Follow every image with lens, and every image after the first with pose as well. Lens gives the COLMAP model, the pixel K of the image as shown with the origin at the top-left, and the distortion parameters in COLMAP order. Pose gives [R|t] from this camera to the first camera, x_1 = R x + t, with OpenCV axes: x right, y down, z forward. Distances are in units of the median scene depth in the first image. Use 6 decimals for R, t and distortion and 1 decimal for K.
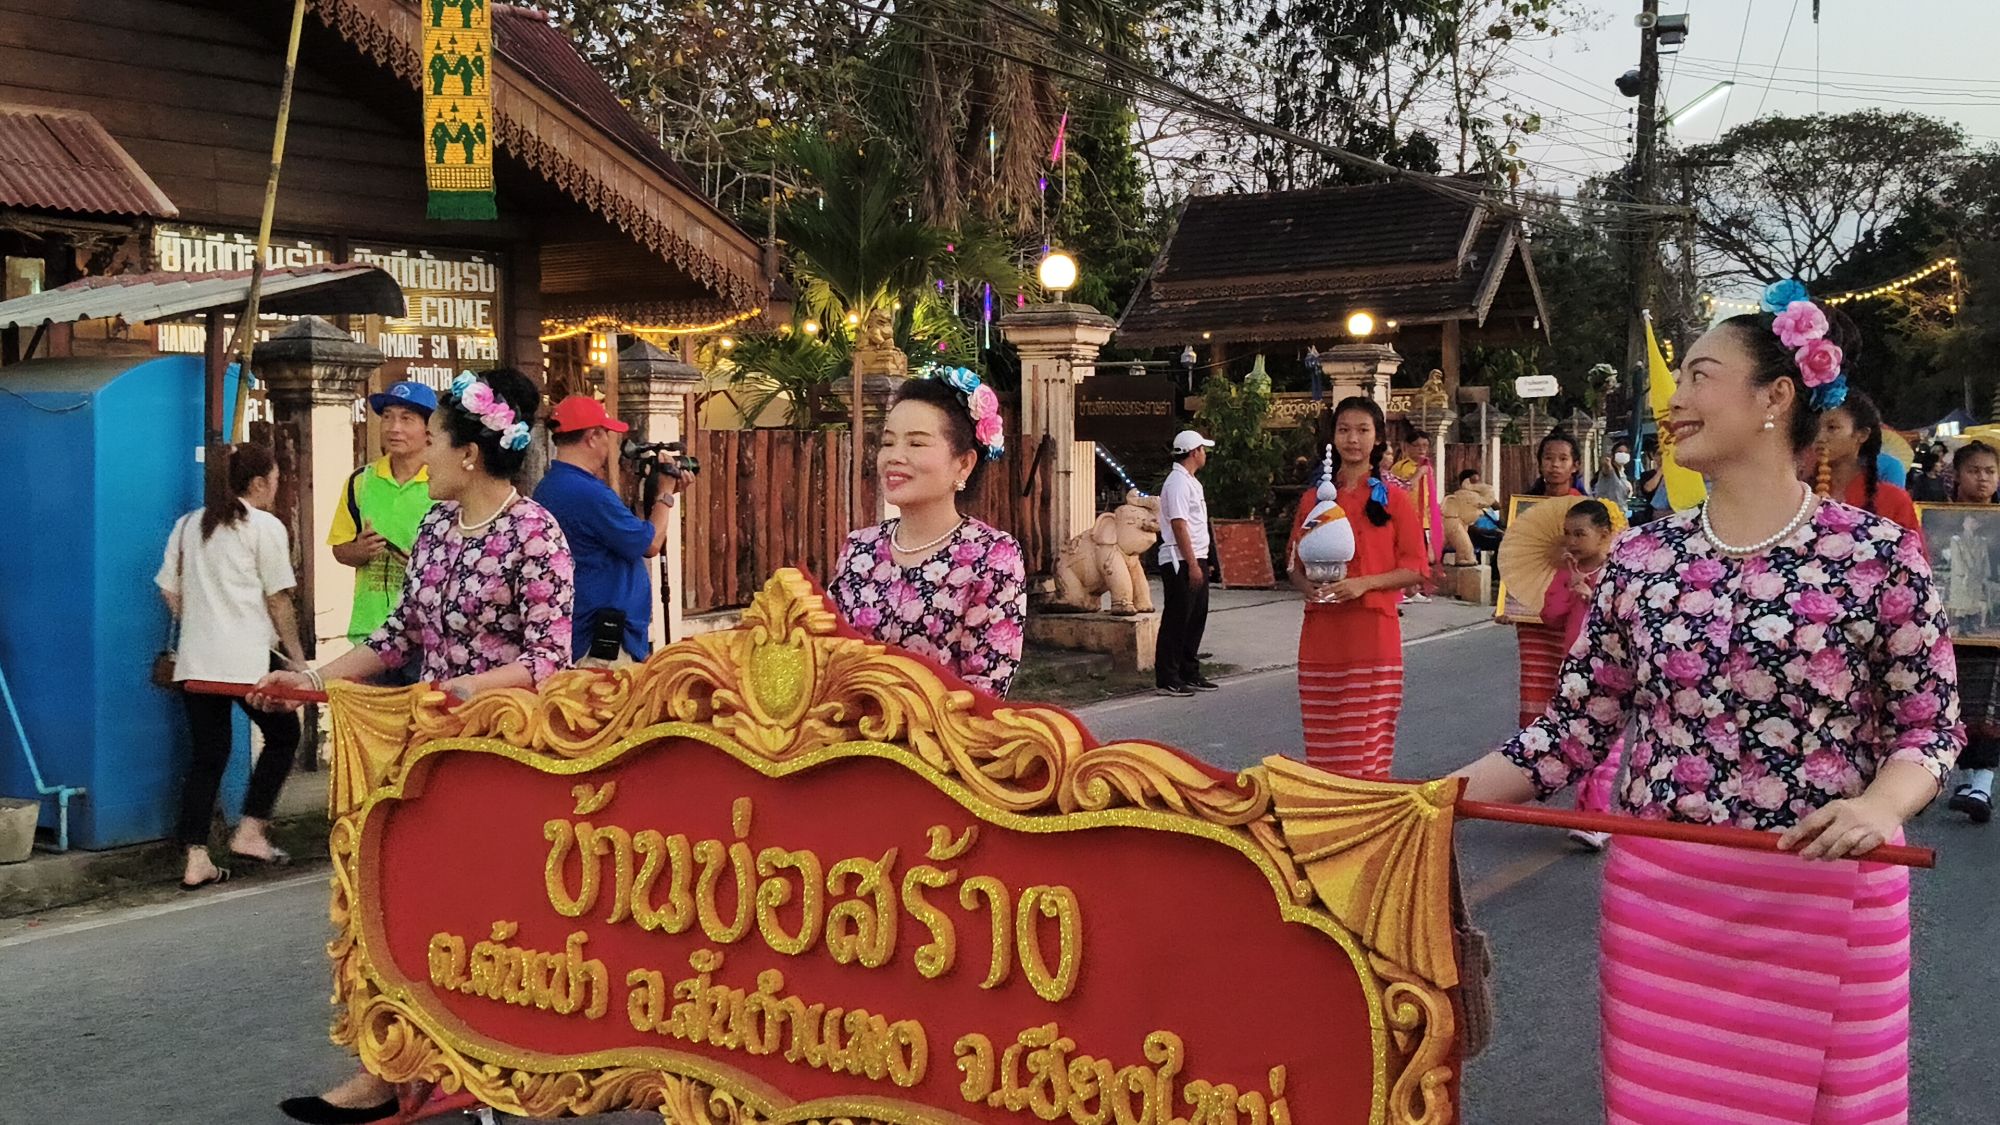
lens RADIAL K [[2158.3, 0, 1000.0], [0, 2158.3, 562.5], [0, 0, 1]] dist [0.196837, -0.579803]
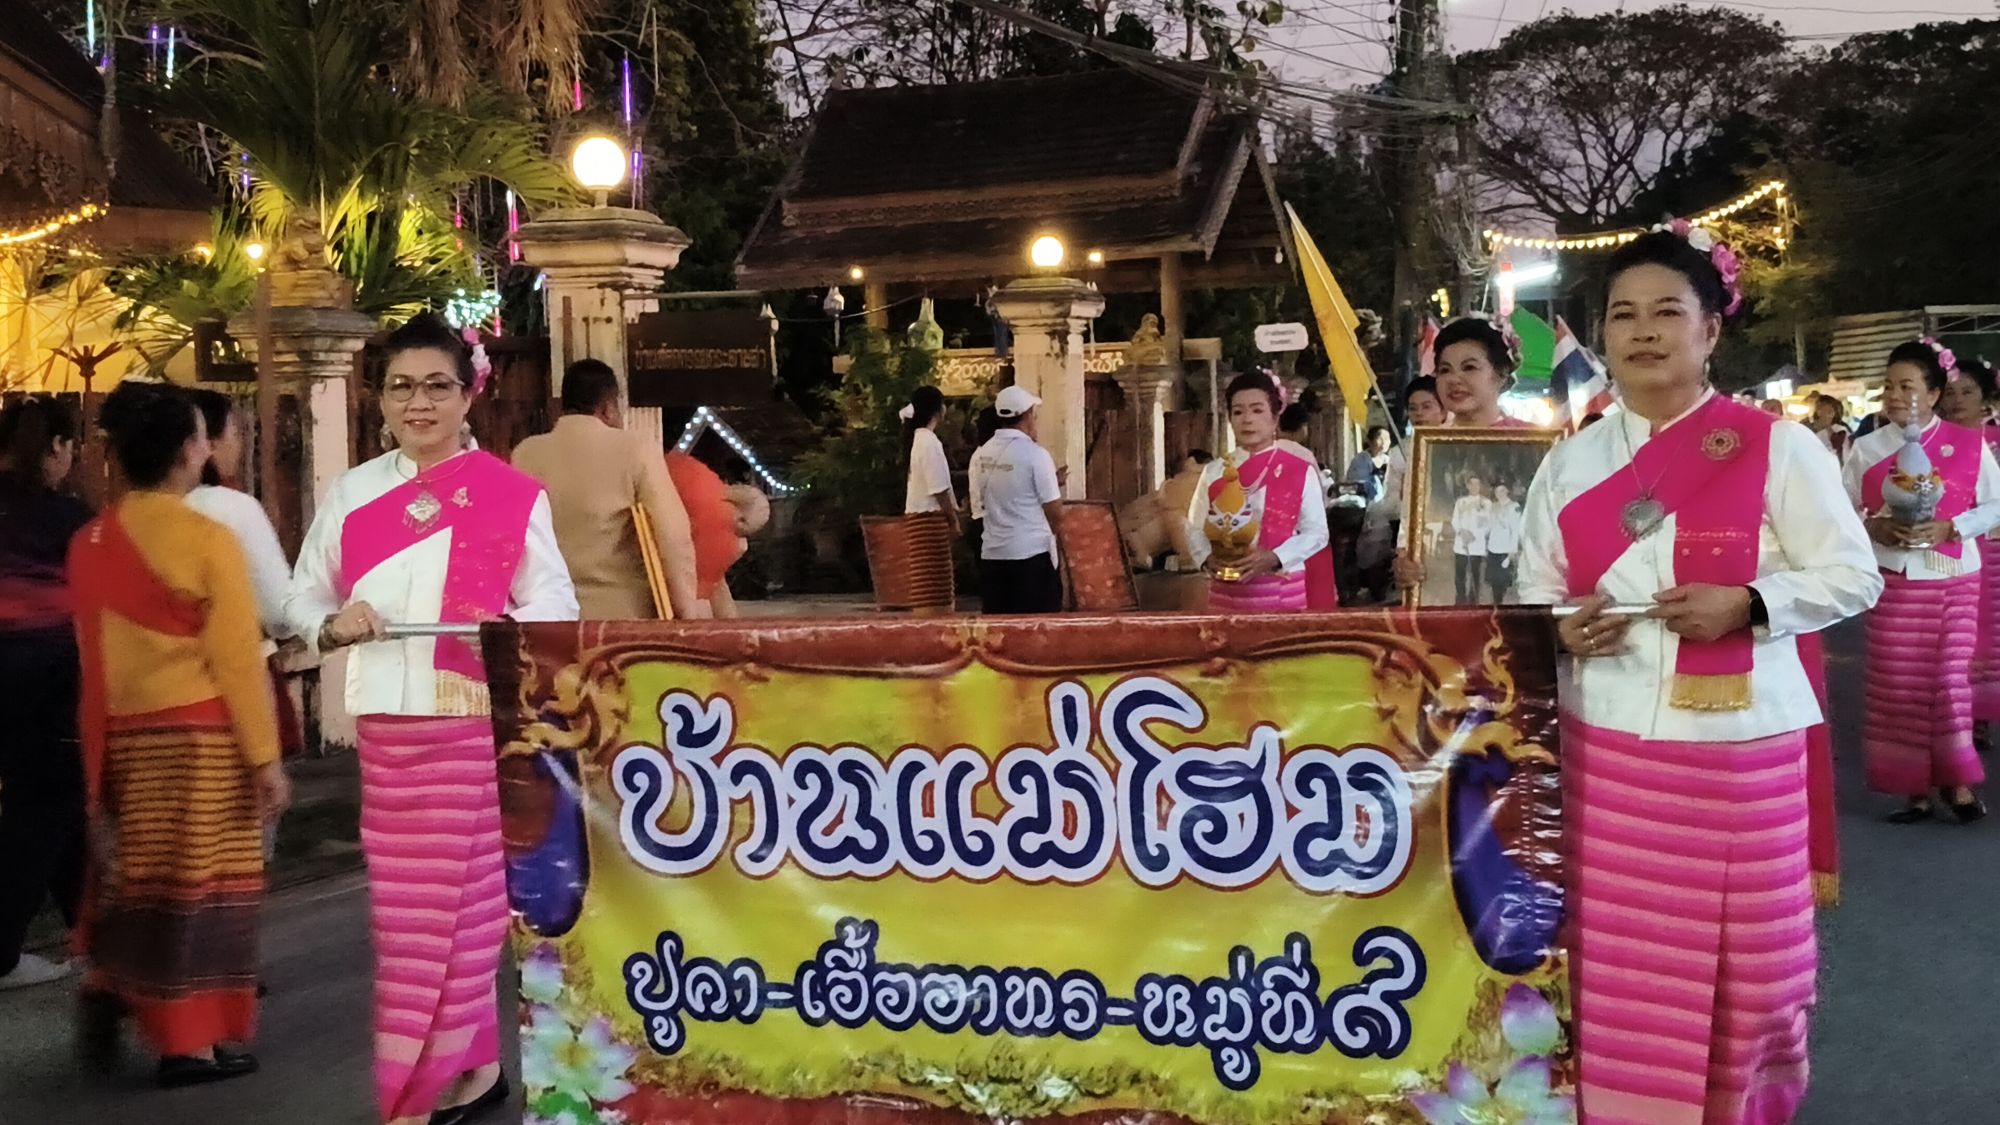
lens RADIAL K [[2695.3, 0, 1000.0], [0, 2695.3, 562.5], [0, 0, 1]] dist [0.339335, -1.275656]
pose [[0.990933, -0.023375, 0.132311, 0.008969], [0.023917, 0.999711, -0.002512, -0.000445], [-0.132214, 0.005654, 0.991205, 0.030285]]
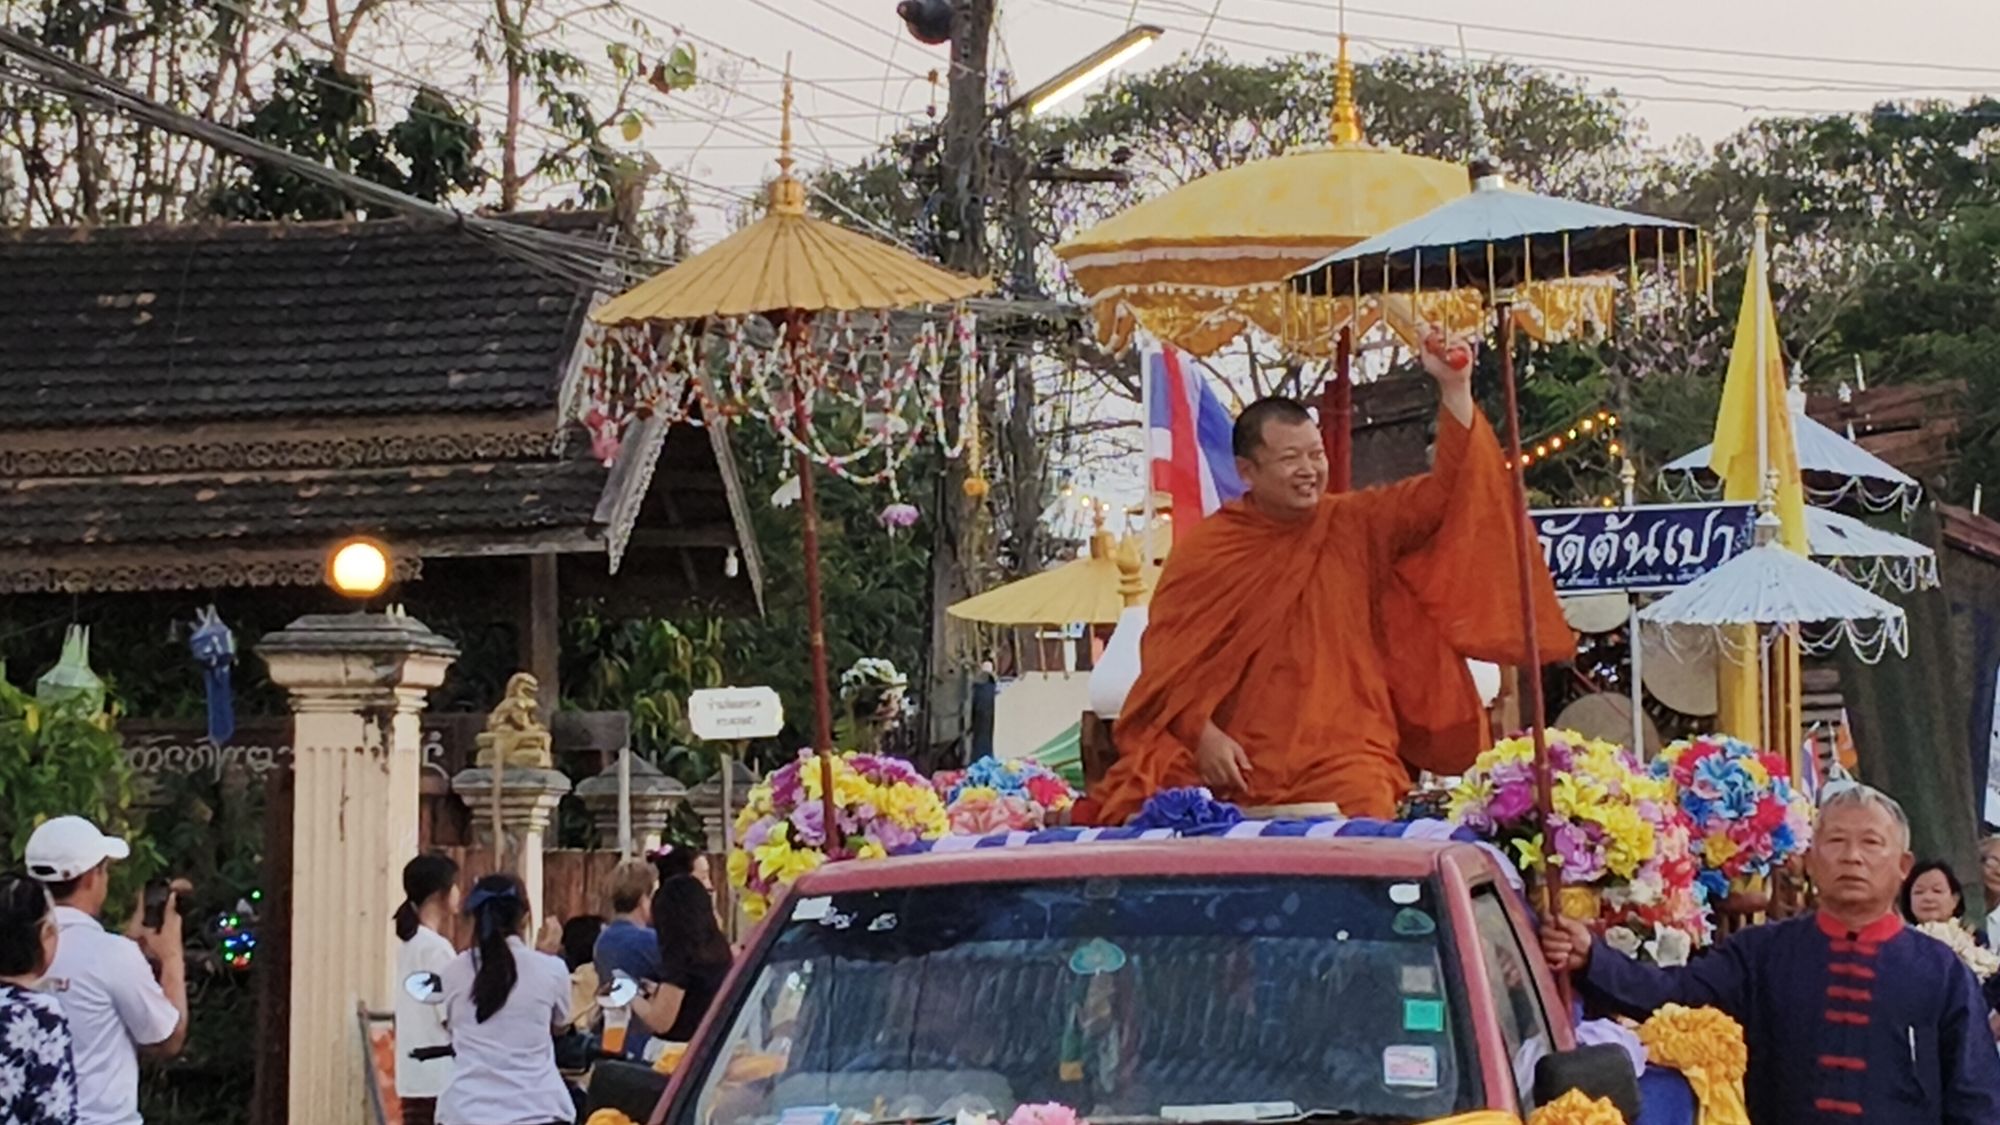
lens RADIAL K [[5644.4, 0, 1000.0], [0, 5644.4, 562.5], [0, 0, 1]] dist [0.386090, -0.296548]
pose [[0.954947, 0.019658, 0.296123, -0.014441], [0.010573, 0.994917, -0.100143, 0.000052], [-0.296587, 0.098762, 0.949885, -0.026910]]
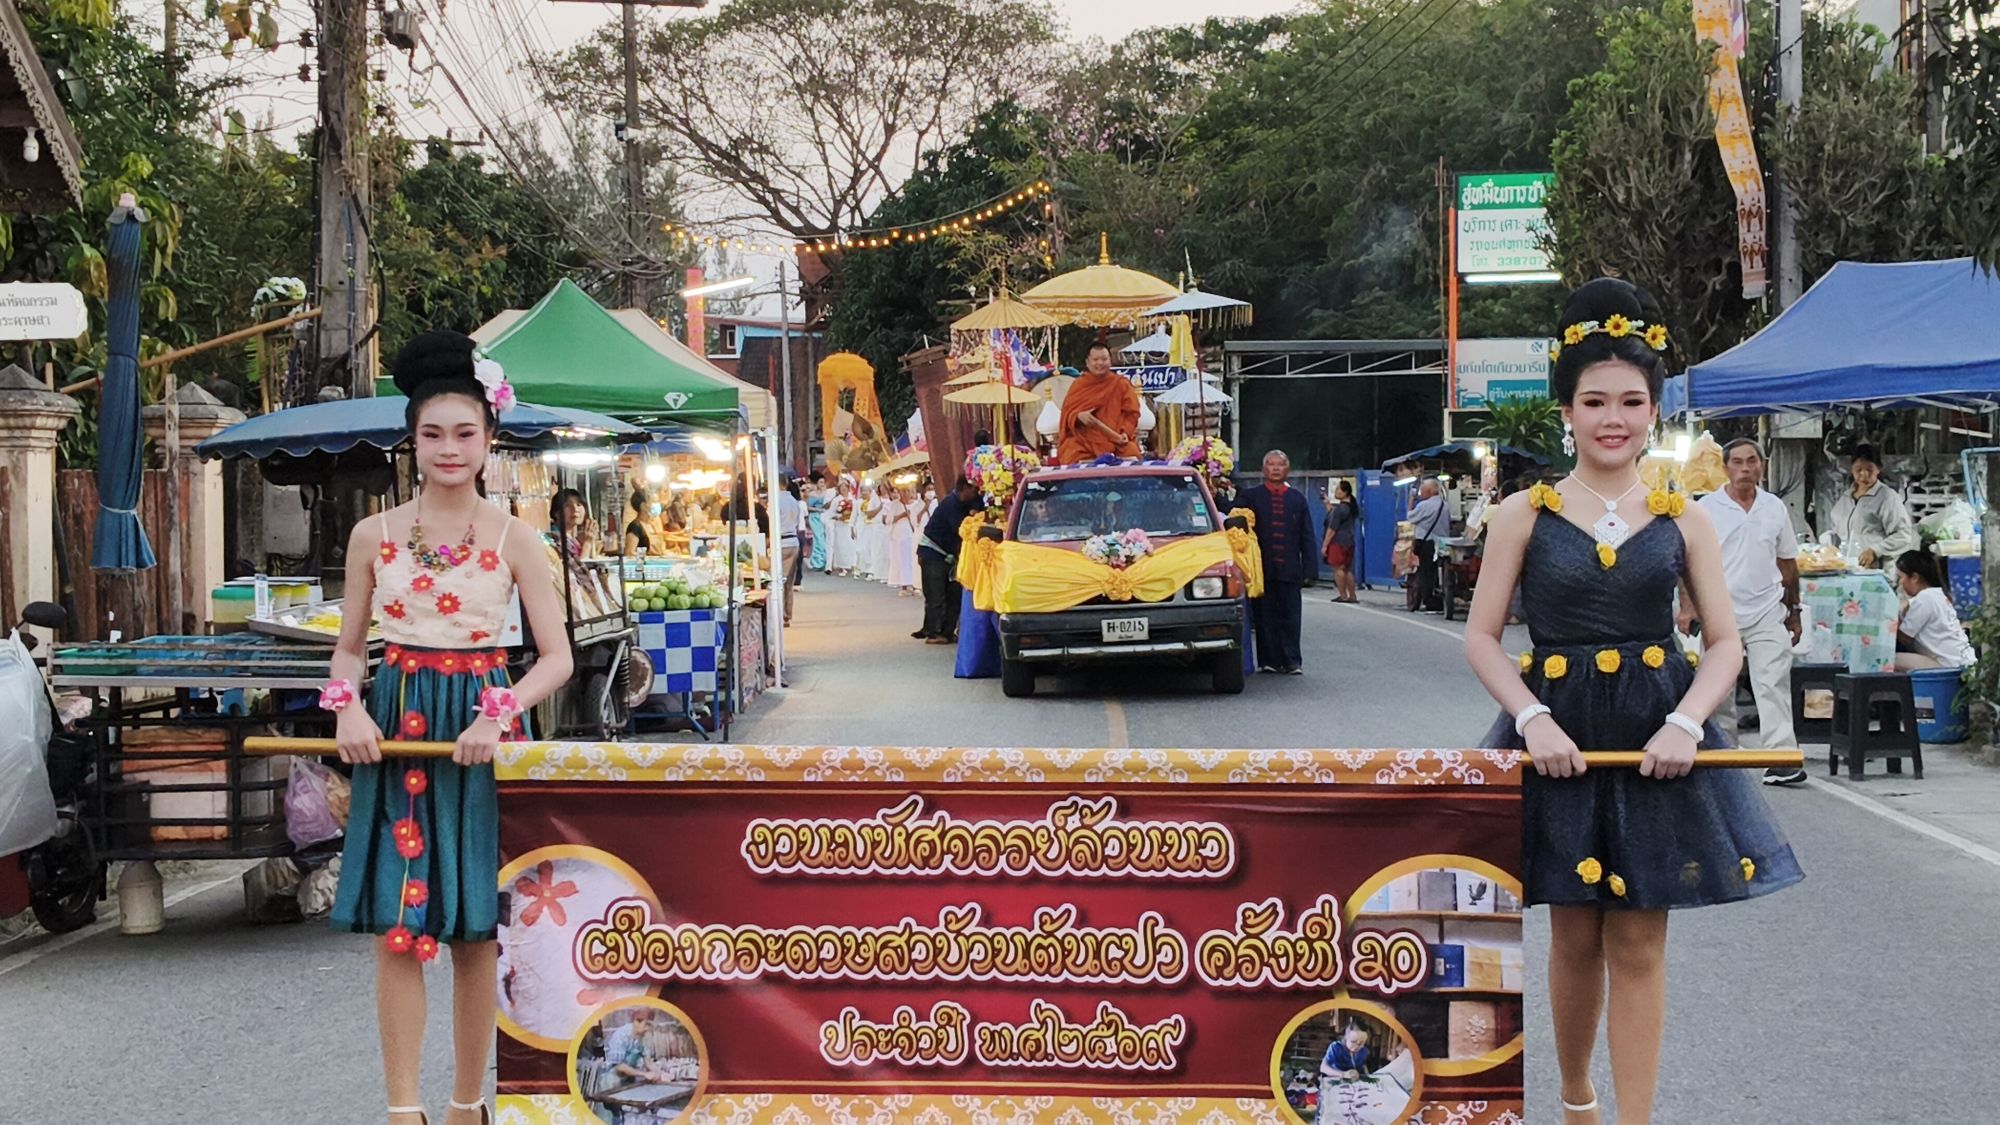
lens RADIAL K [[3361.7, 0, 1000.0], [0, 3361.7, 562.5], [0, 0, 1]] dist [0.287618, -0.082773]
pose [[0.923873, -0.017157, 0.382315, 0.088423], [0.028196, 0.999331, -0.023290, -0.010149], [-0.381659, 0.032297, 0.923739, 0.201948]]
